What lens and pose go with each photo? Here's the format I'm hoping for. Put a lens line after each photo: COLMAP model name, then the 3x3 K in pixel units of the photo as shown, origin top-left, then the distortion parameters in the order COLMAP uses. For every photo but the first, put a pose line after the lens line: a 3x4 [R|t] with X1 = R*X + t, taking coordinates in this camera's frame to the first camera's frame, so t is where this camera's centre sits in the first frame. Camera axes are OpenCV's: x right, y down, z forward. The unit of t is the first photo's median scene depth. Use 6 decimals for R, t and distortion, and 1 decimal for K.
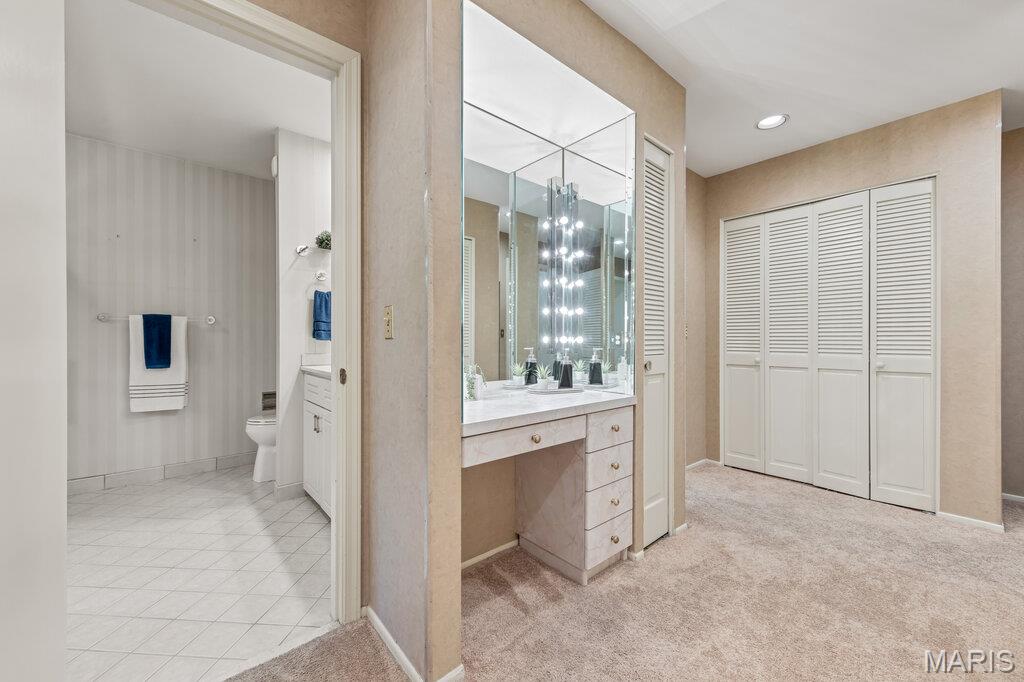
lens RADIAL K [[397.8, 0, 509.8], [0, 397.8, 331.9], [0, 0, 1]] dist [0.006229, -0.000093]
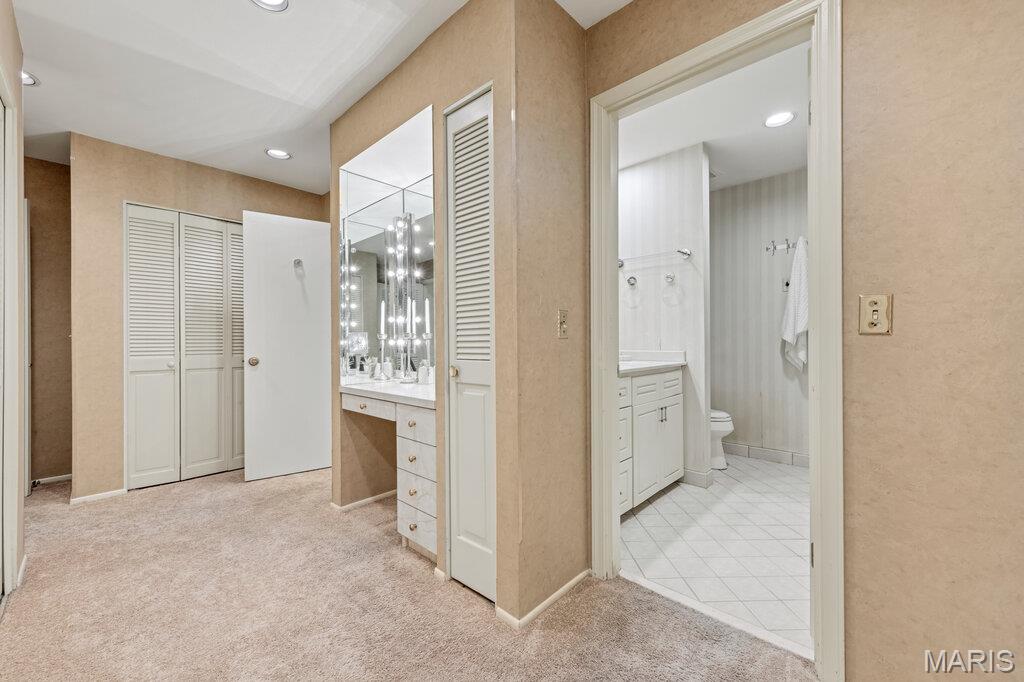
lens RADIAL K [[397.8, 0, 509.8], [0, 397.8, 331.9], [0, 0, 1]] dist [0.006229, -0.000093]
pose [[0.113422, -0.023483, -0.993269, 1.303524], [0.025048, 0.999470, -0.020770, 0.021278], [0.993231, -0.022524, 0.113951, 1.088088]]
